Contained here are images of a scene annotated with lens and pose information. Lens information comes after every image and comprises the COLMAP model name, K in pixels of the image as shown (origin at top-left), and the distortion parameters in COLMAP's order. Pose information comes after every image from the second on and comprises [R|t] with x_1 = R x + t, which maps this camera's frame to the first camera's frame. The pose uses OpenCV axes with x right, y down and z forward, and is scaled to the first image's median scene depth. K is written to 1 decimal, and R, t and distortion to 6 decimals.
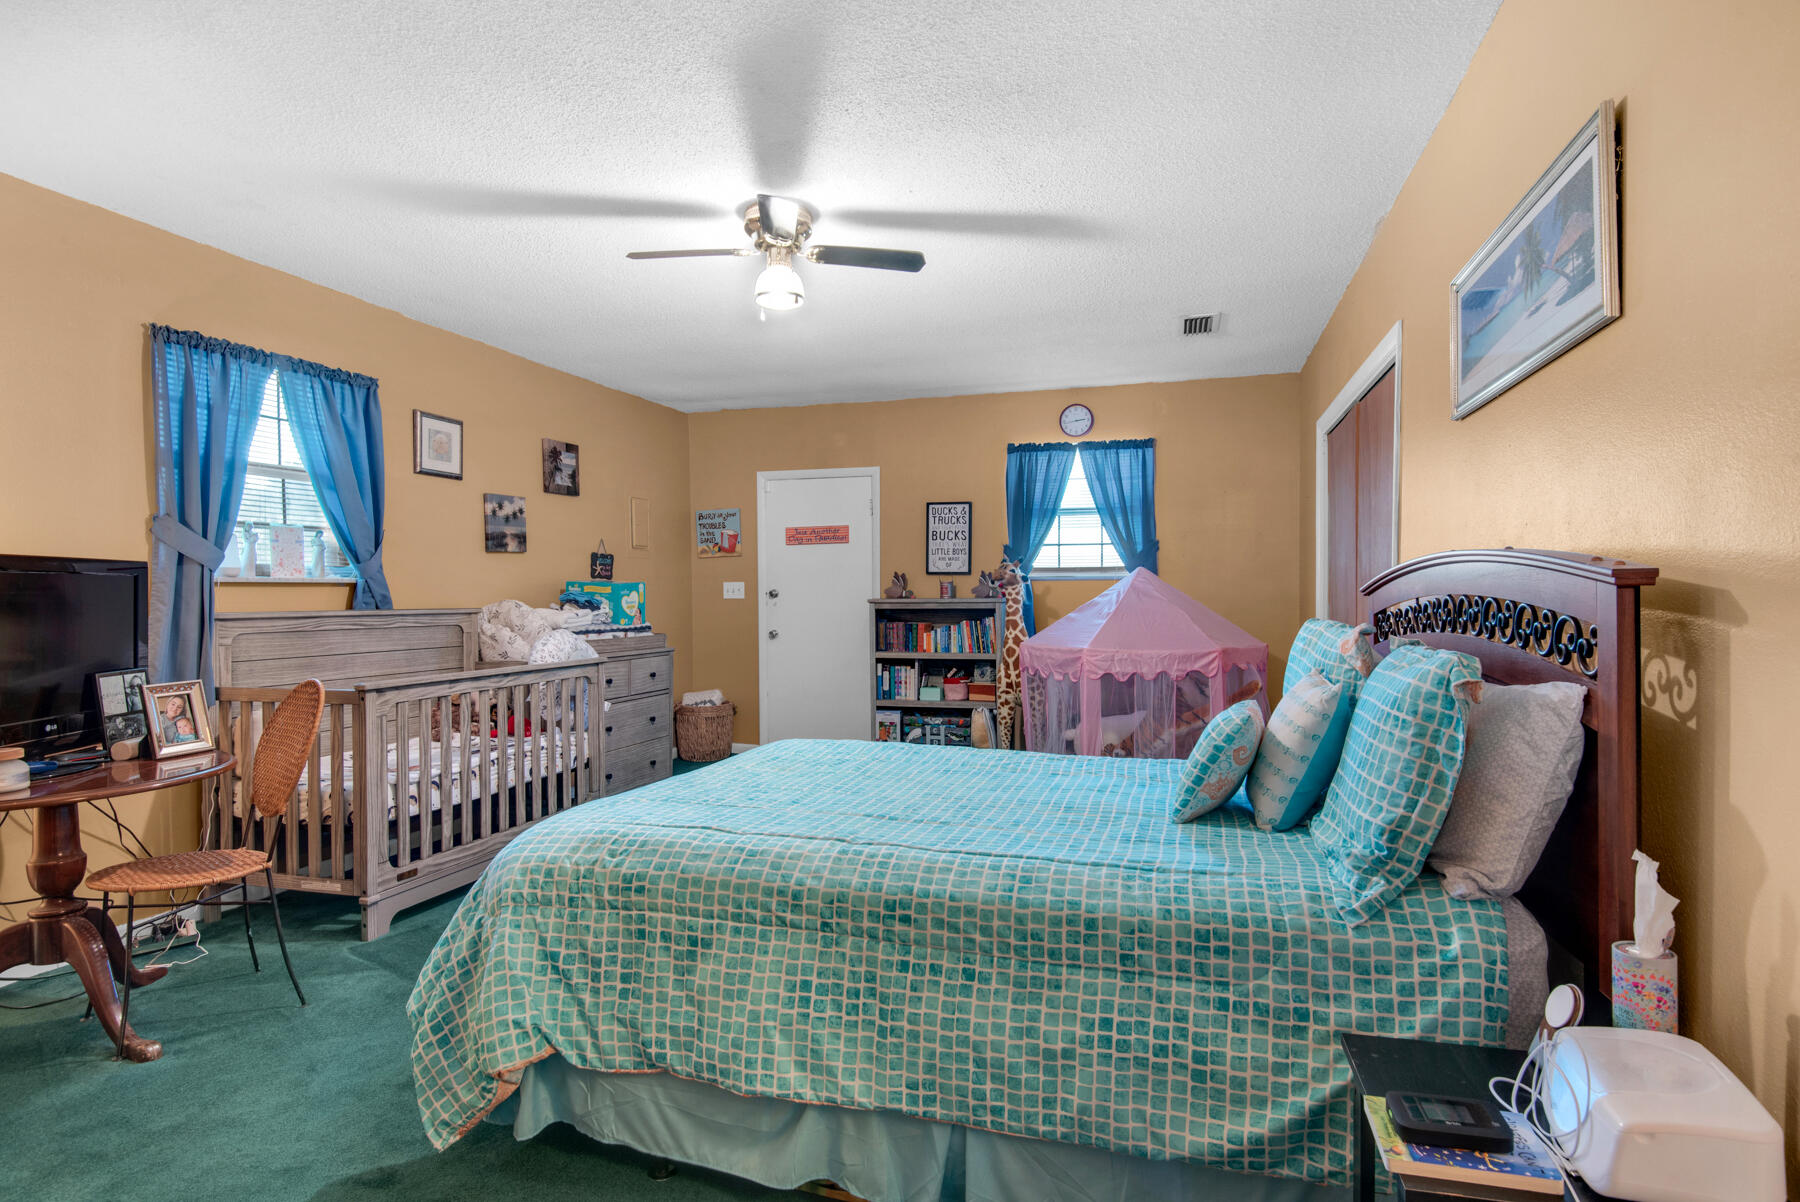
lens RADIAL K [[939.3, 0, 898.1], [0, 939.3, 602.8], [0, 0, 1]] dist [0.019773, 0.000544]
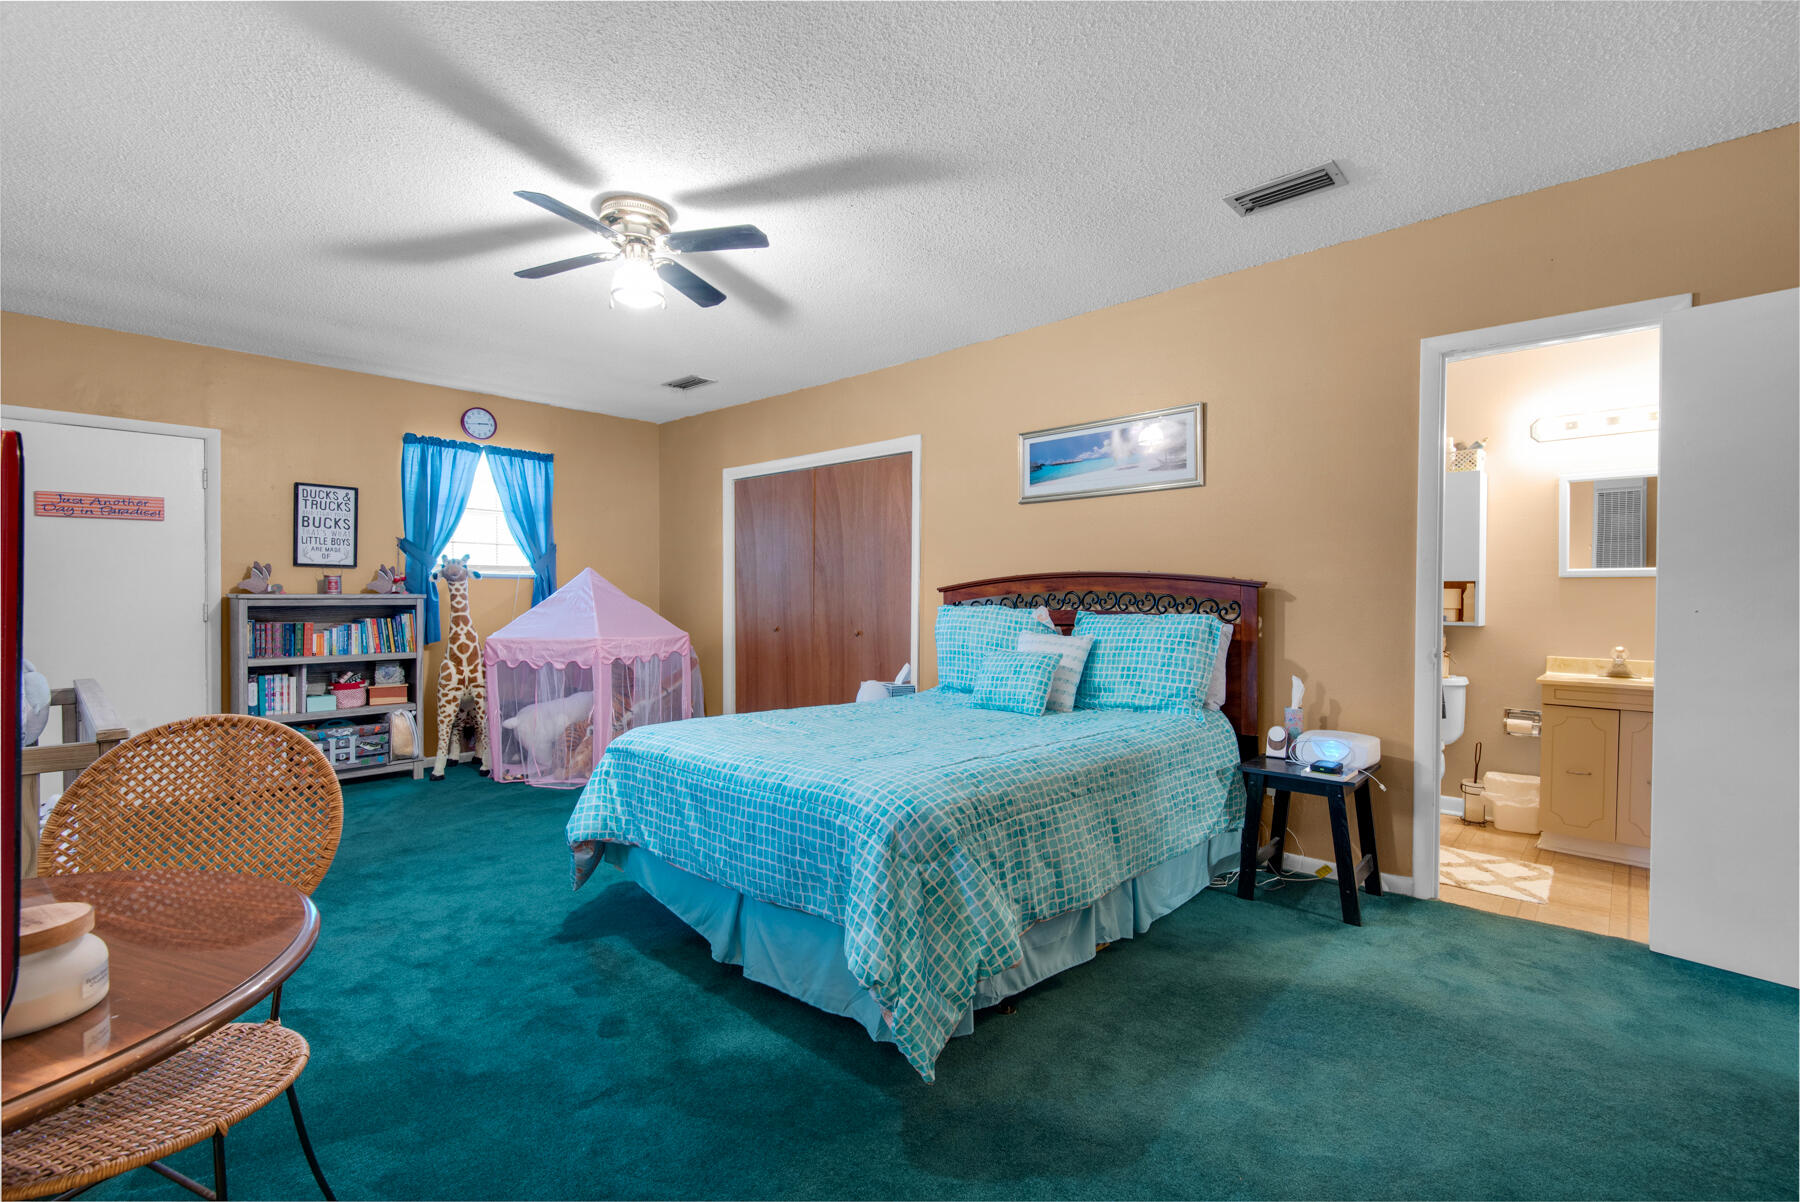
lens RADIAL K [[829.2, 0, 884.4], [0, 829.2, 592.7], [0, 0, 1]] dist [0.019540, -0.001828]
pose [[0.456172, 0.007755, 0.889858, -0.520235], [0.003436, 0.999939, -0.010476, 0.005153], [-0.889885, 0.007836, 0.456117, 0.224444]]
